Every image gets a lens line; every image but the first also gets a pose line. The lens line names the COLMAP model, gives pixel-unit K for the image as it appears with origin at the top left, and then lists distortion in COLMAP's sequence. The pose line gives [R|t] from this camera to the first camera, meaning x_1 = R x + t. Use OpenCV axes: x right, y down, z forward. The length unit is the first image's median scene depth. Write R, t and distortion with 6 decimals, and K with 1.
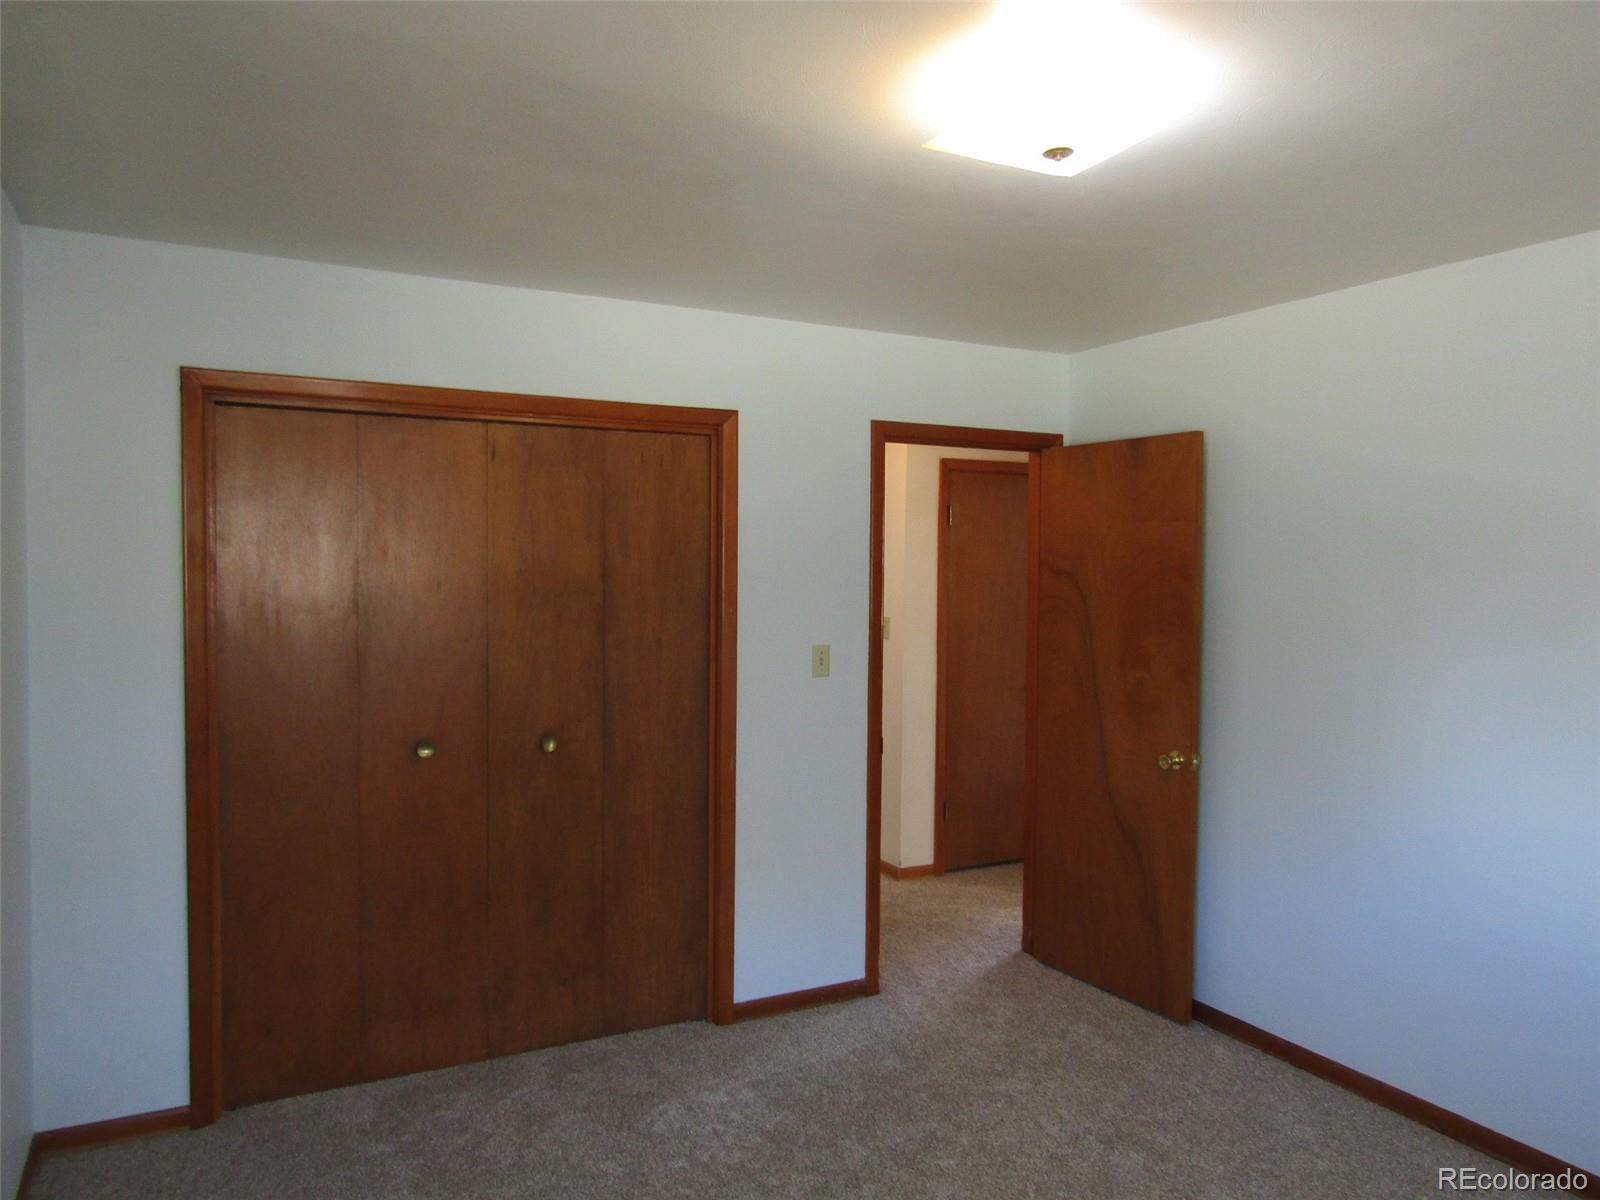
lens RADIAL K [[1122.5, 0, 799.7], [0, 1122.5, 604.4], [0, 0, 1]] dist [-0.010322, -0.007002]
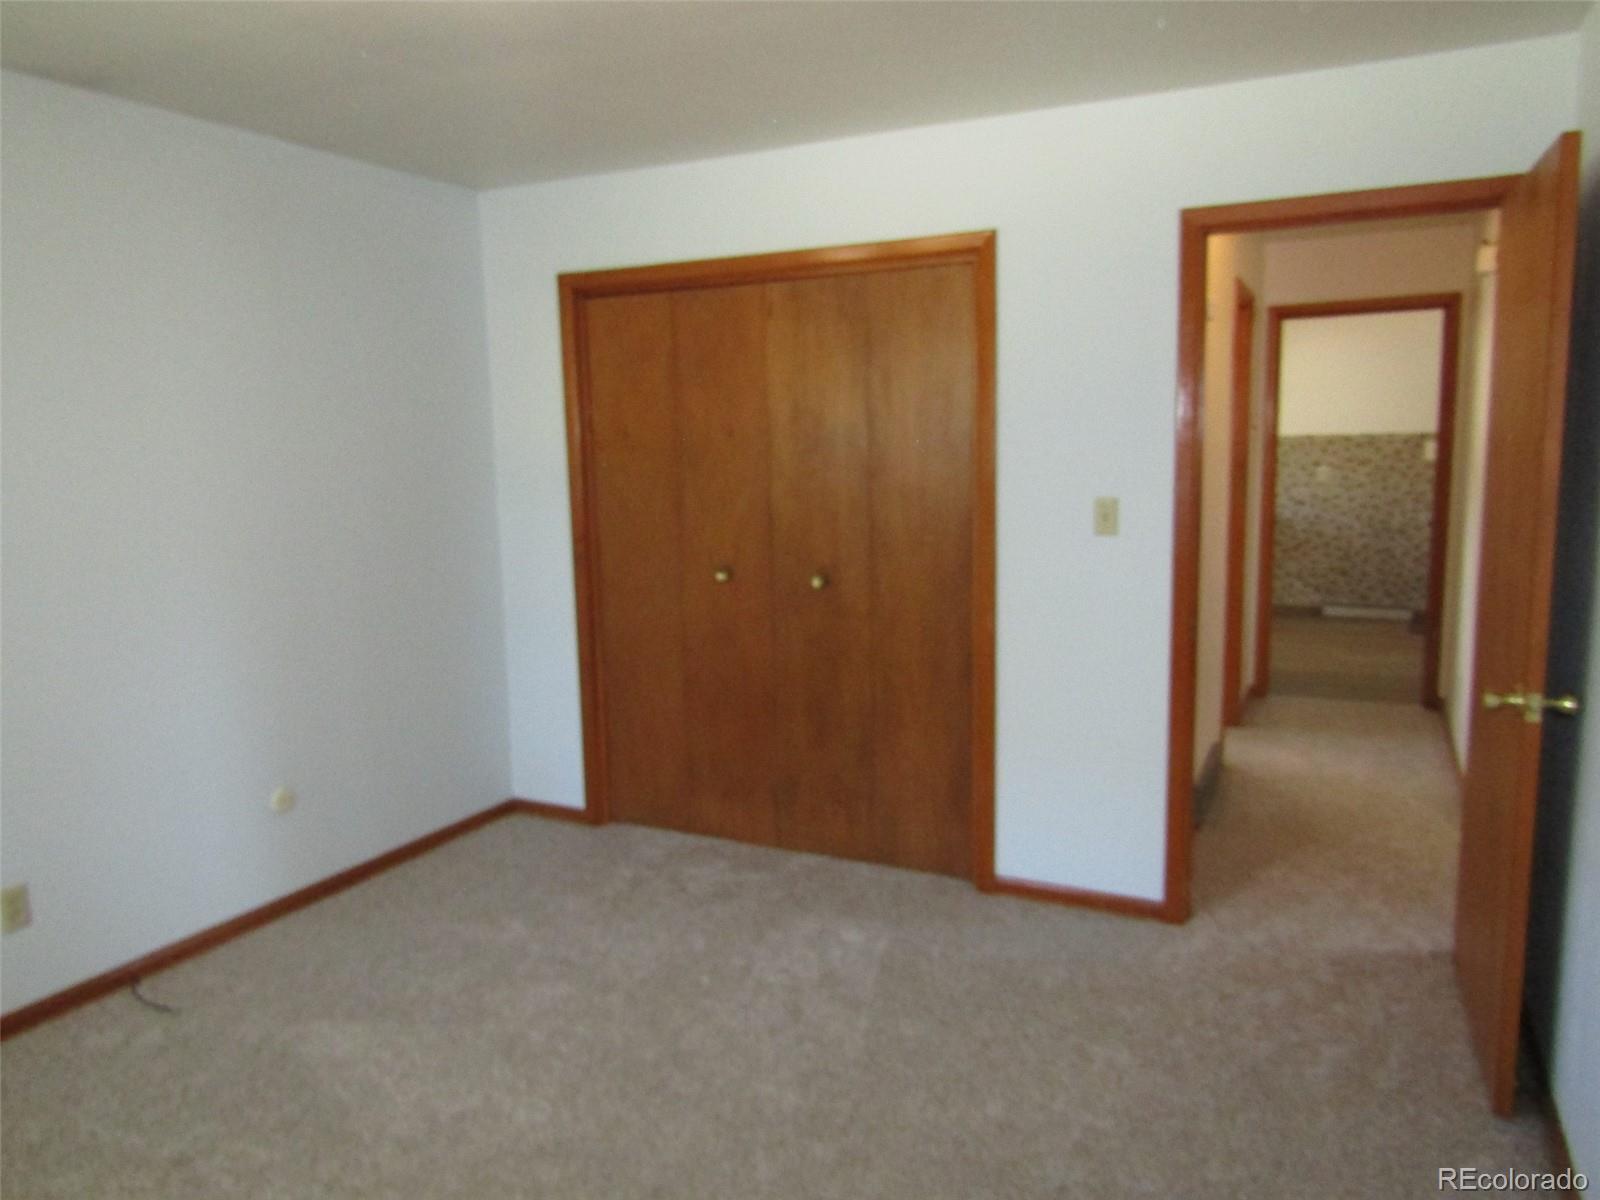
lens RADIAL K [[1122.5, 0, 798.1], [0, 1122.5, 597.6], [0, 0, 1]] dist [-0.010322, -0.007002]
pose [[0.584112, 0.094359, -0.806170, 0.614579], [-0.004568, 0.993586, 0.112986, 0.017791], [0.811660, -0.062313, 0.580797, 0.345267]]
